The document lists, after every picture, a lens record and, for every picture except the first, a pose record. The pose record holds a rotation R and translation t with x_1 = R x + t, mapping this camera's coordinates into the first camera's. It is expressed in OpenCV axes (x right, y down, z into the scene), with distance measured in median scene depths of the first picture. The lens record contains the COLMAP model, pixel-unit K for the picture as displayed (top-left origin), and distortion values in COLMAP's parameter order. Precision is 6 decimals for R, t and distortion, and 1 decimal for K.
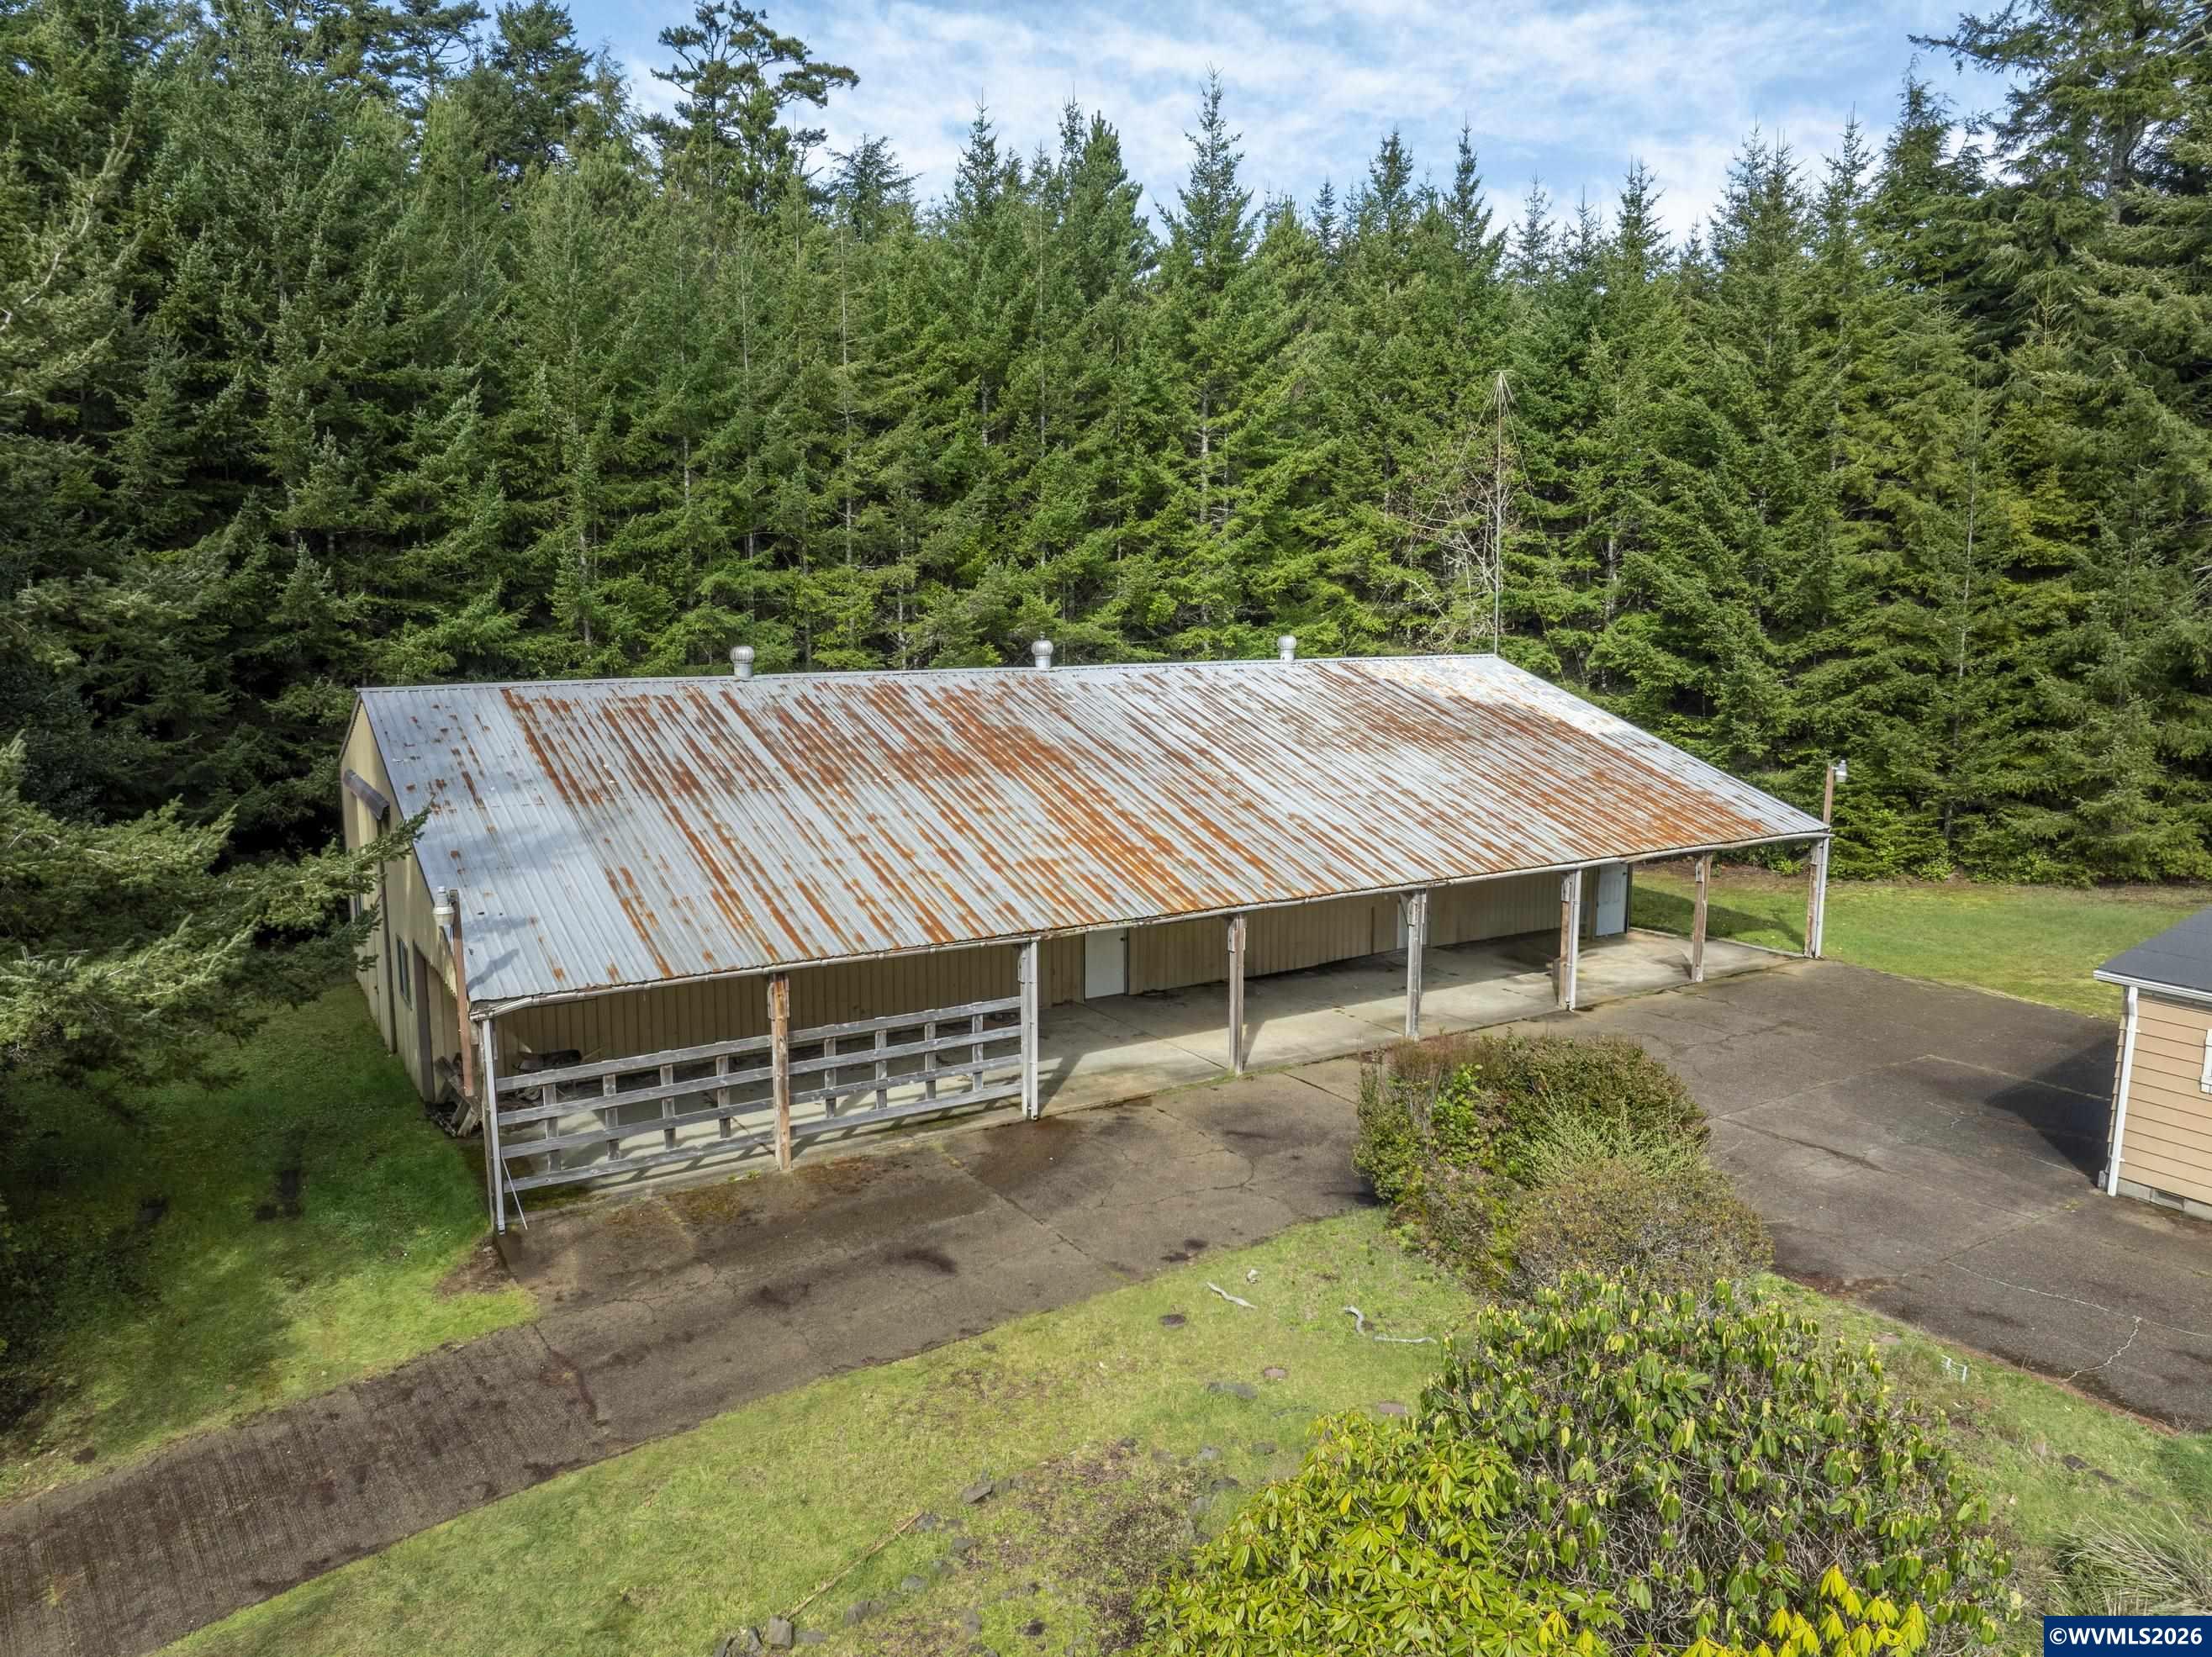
lens RADIAL K [[1548.9, 0, 1106.0], [0, 1548.9, 828.5], [0, 0, 1]] dist [0.005479, -0.087113]
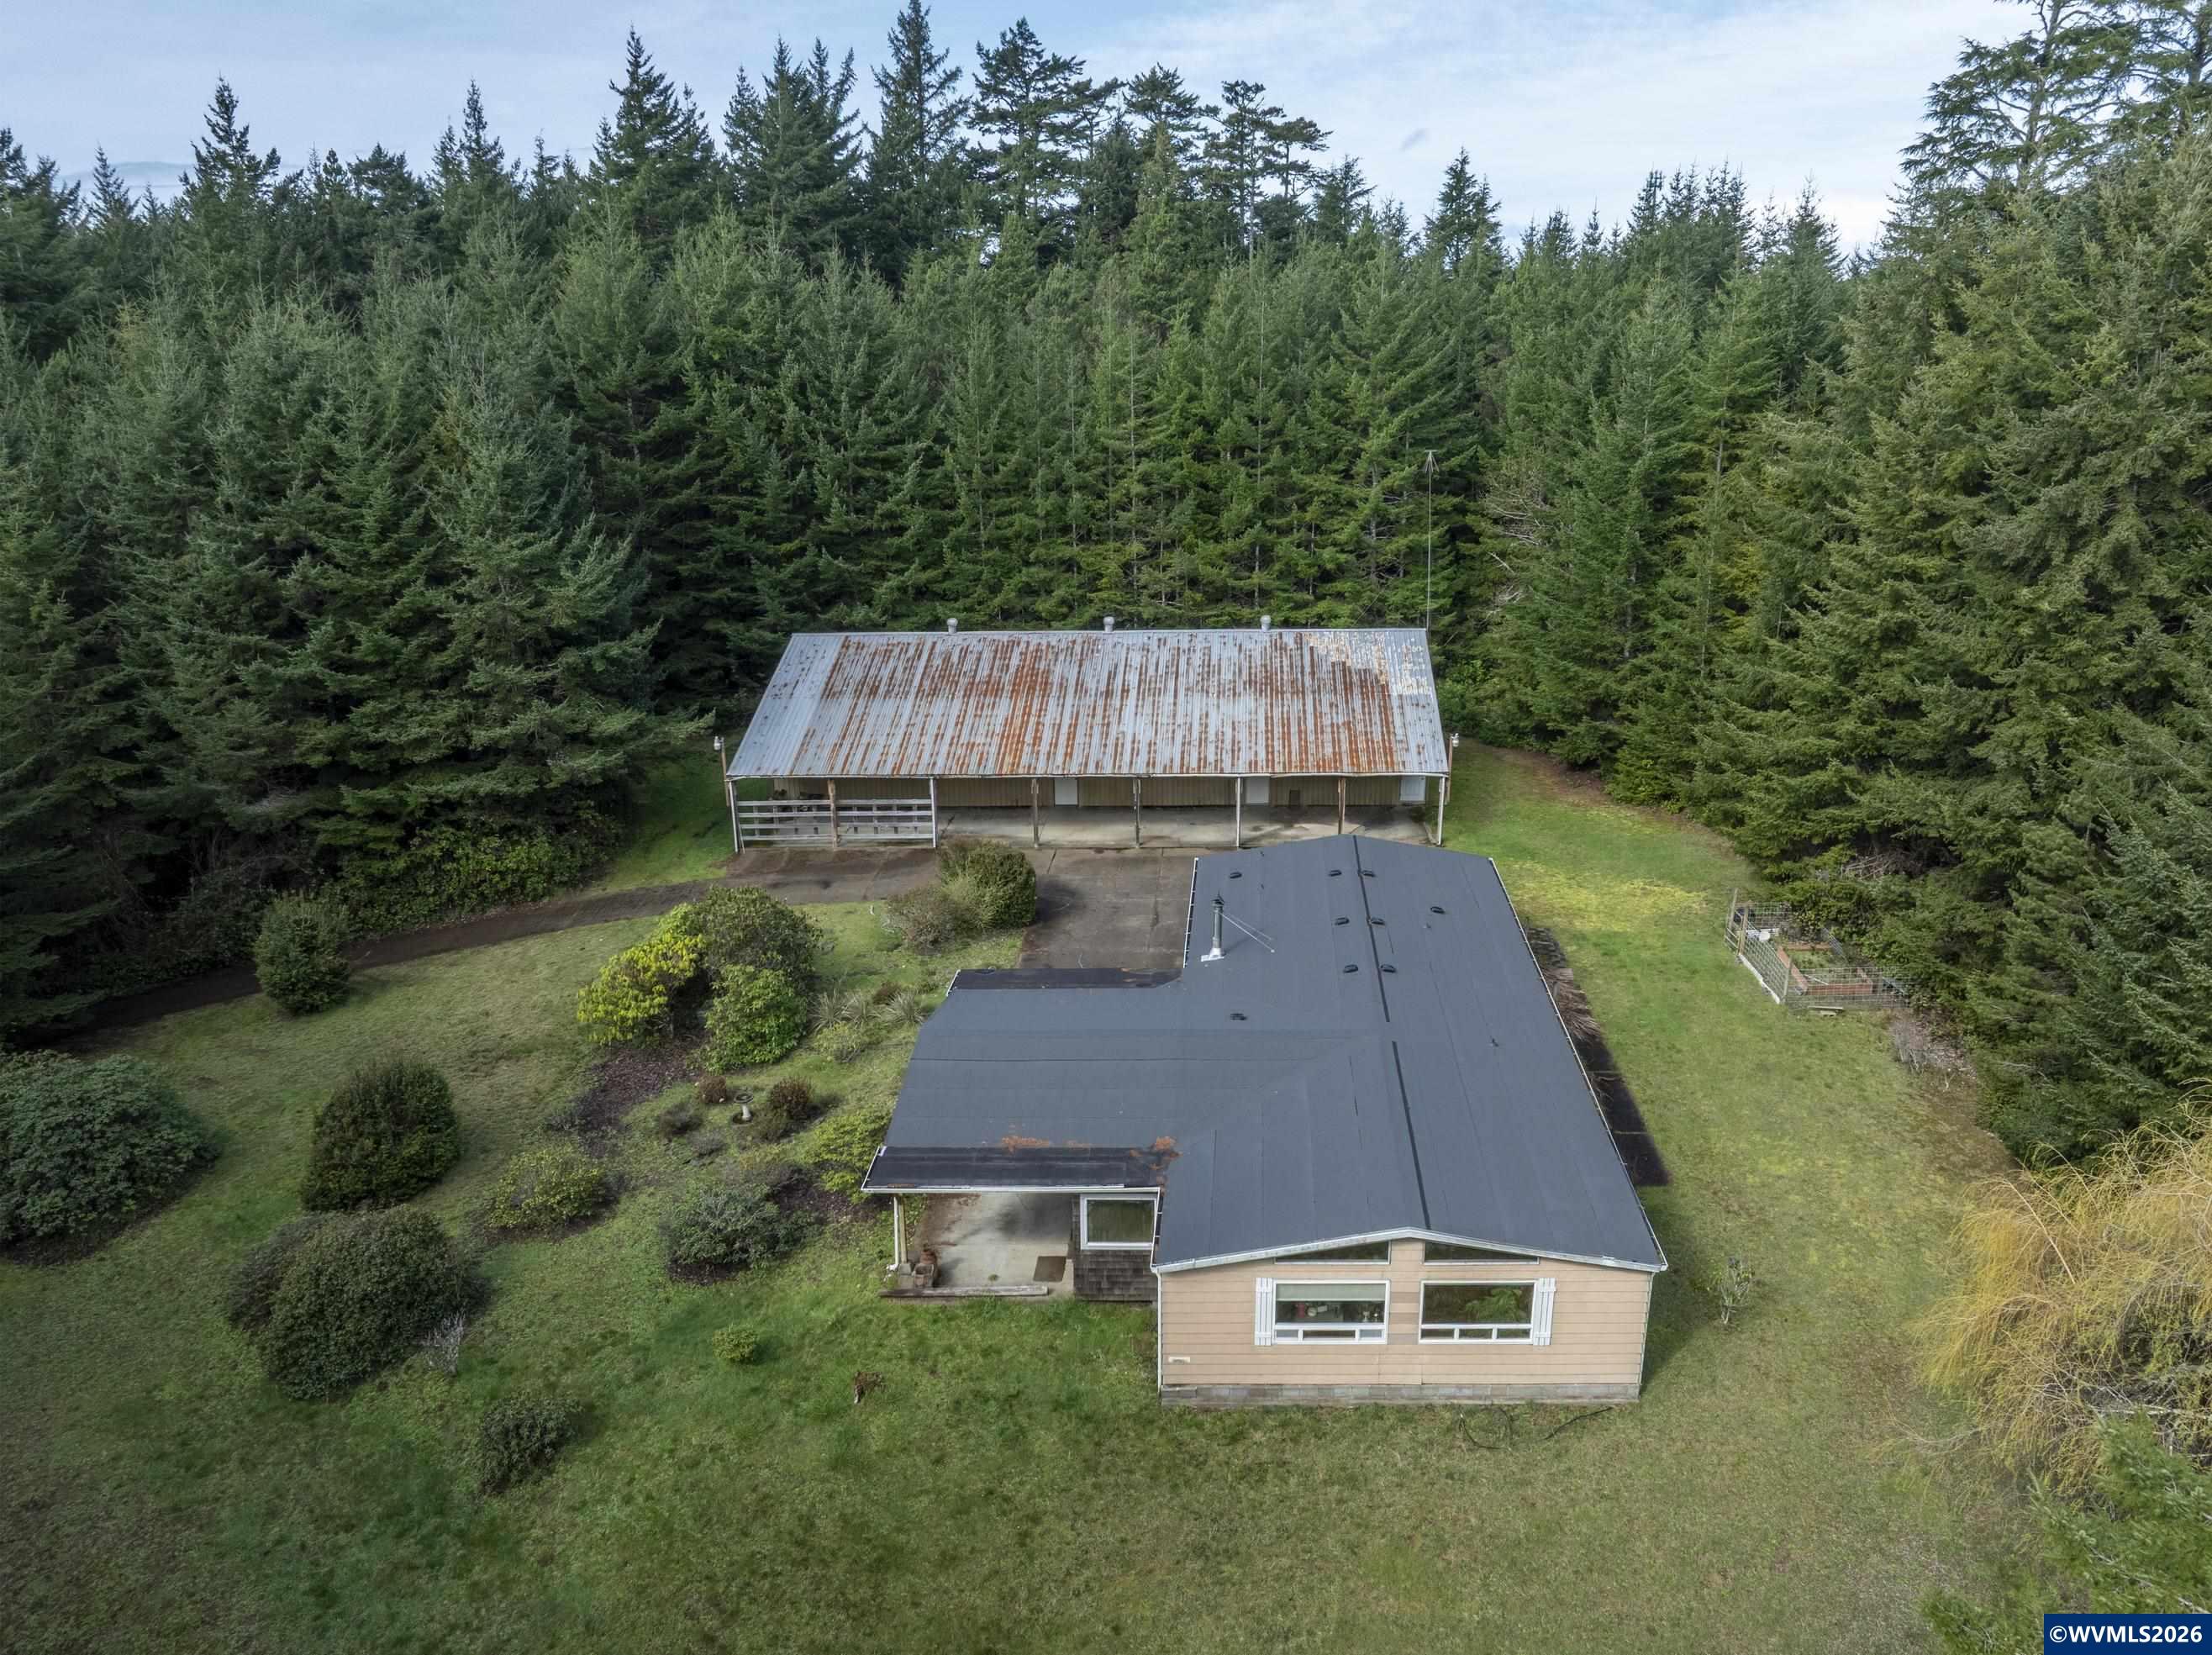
lens RADIAL K [[1555.8, 0, 1106.0], [0, 1555.8, 827.5], [0, 0, 1]] dist [-0.063098, 0.043844]
pose [[0.813362, 0.159825, -0.559374, 0.931368], [-0.062222, 0.979906, 0.189507, -0.199810], [0.578422, -0.119332, 0.806962, -0.504980]]
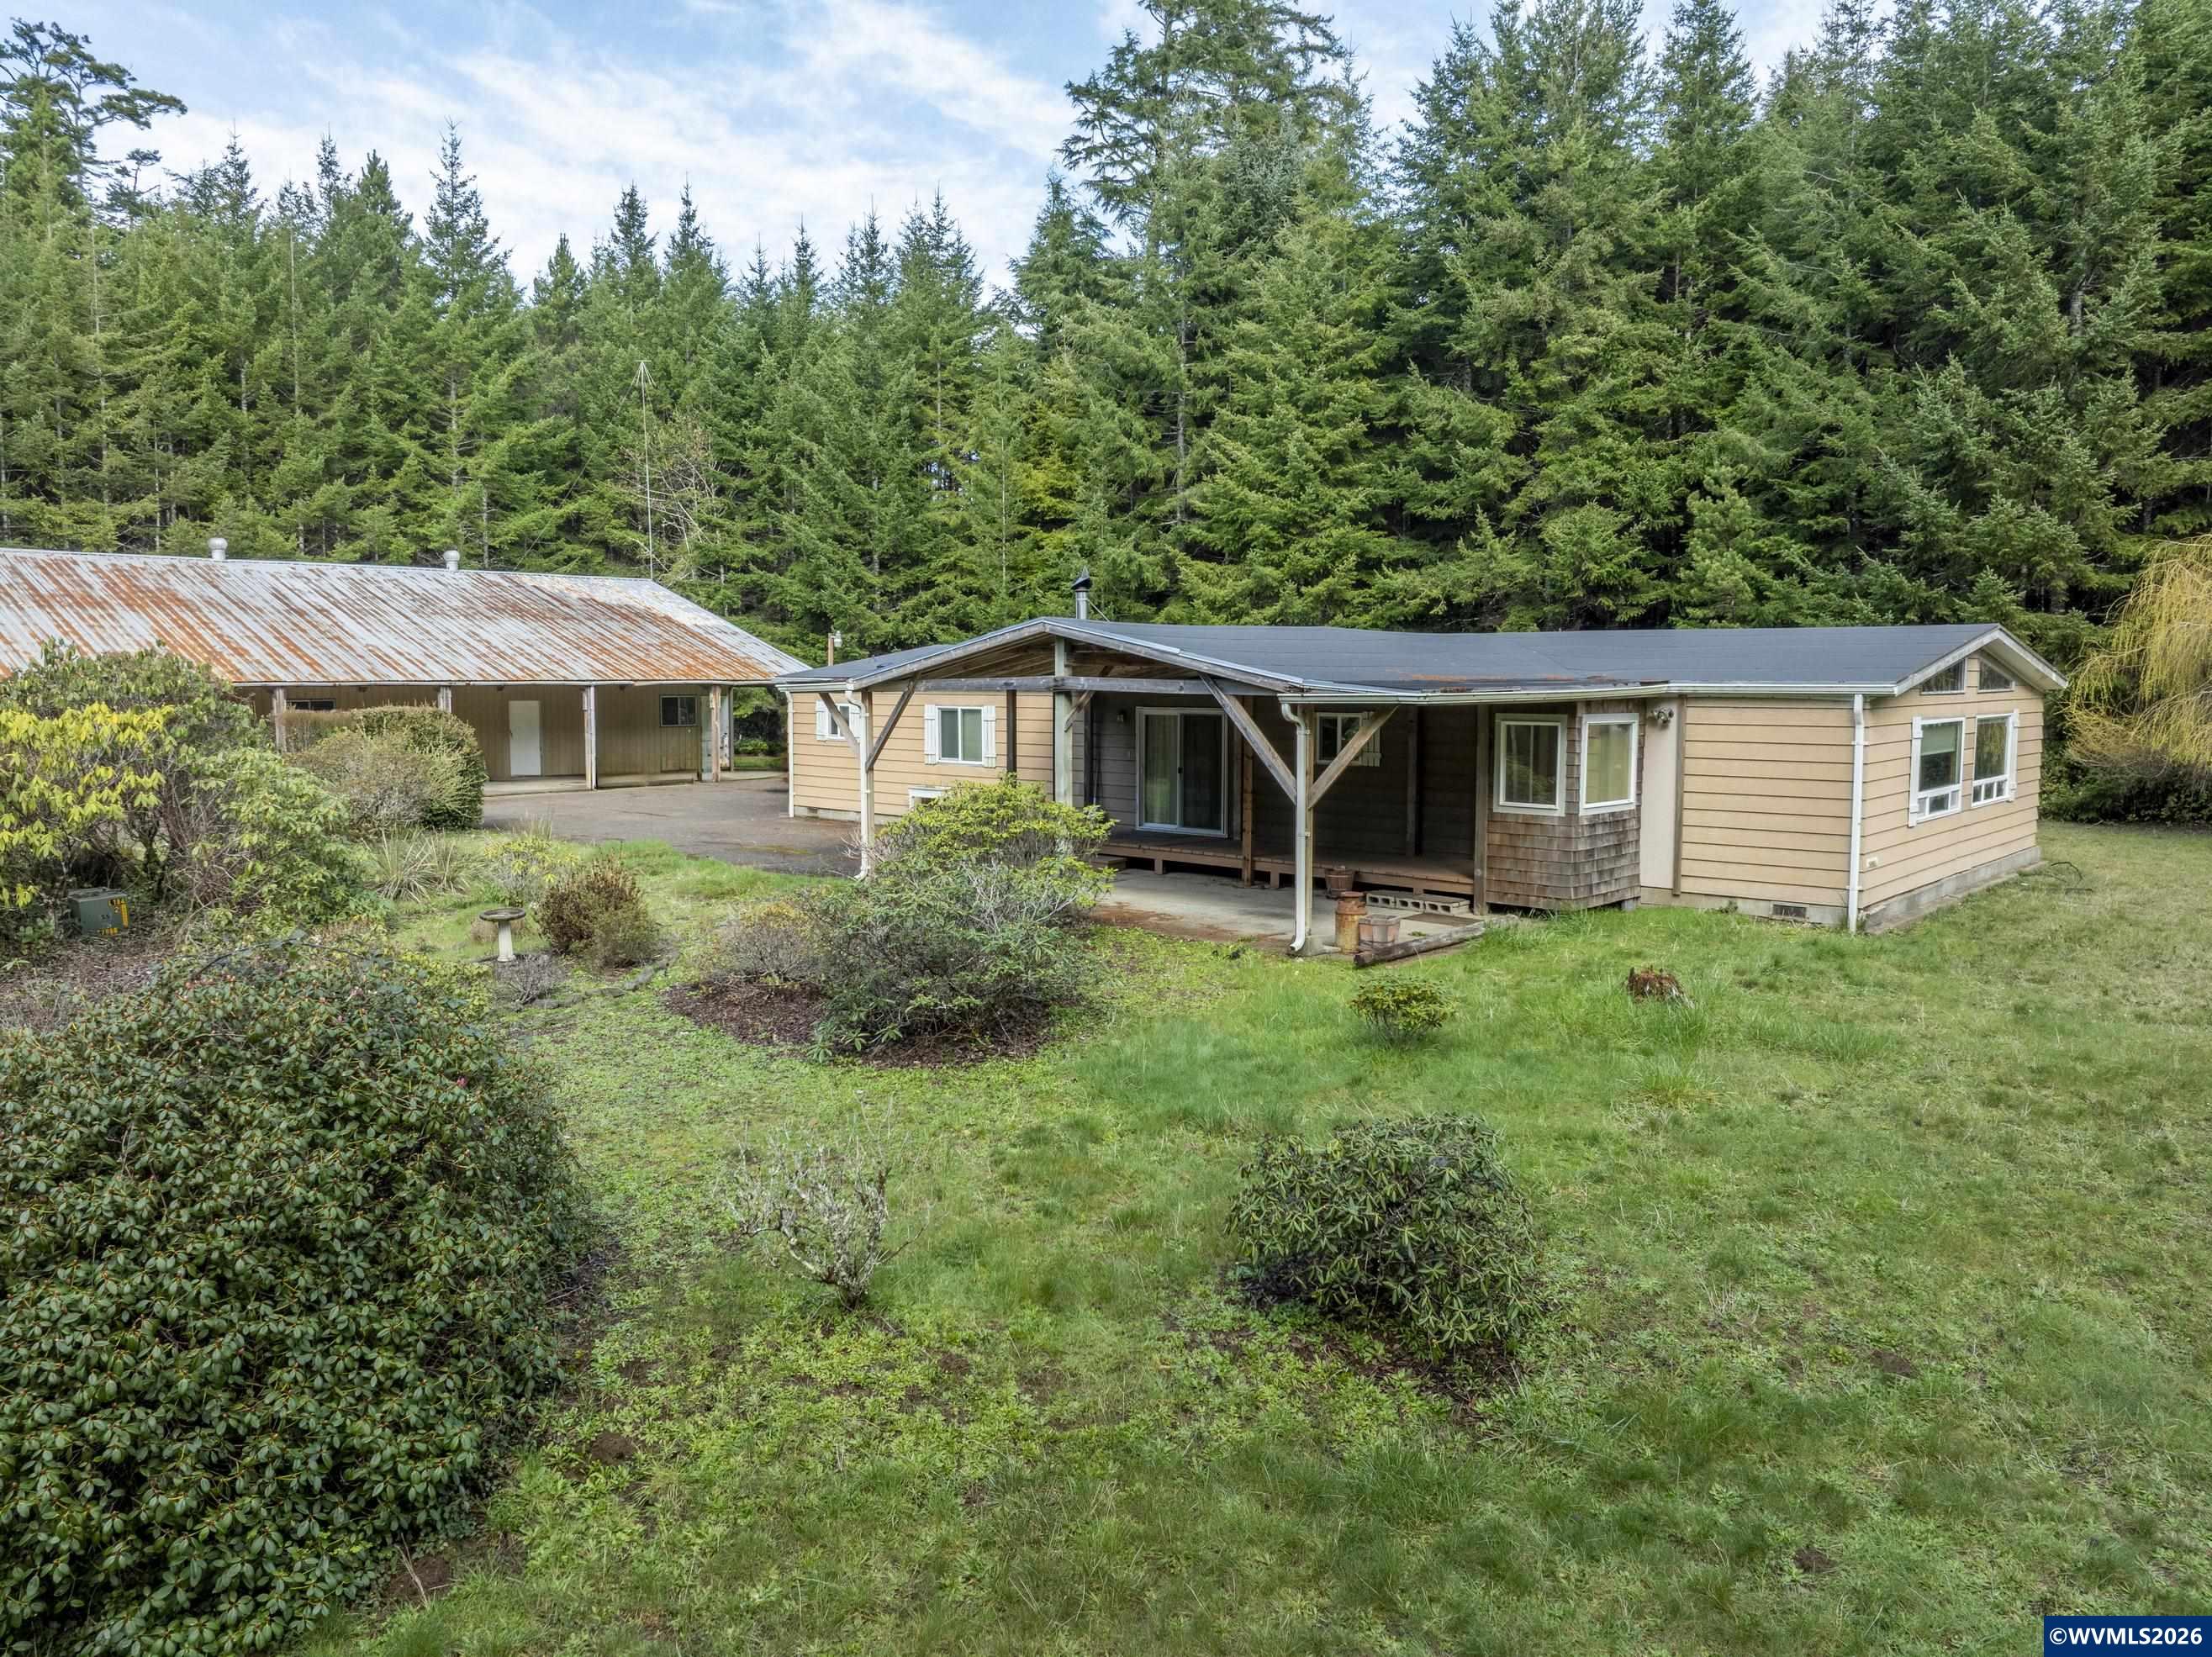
lens RADIAL K [[1555.7, 0, 1106.0], [0, 1555.7, 828.5], [0, 0, 1]] dist [-0.063098, 0.043844]
pose [[0.961764, -0.022394, 0.272964, 0.272732], [0.035710, 0.998397, -0.043915, 0.172582], [-0.271543, 0.051983, 0.961021, -0.342876]]
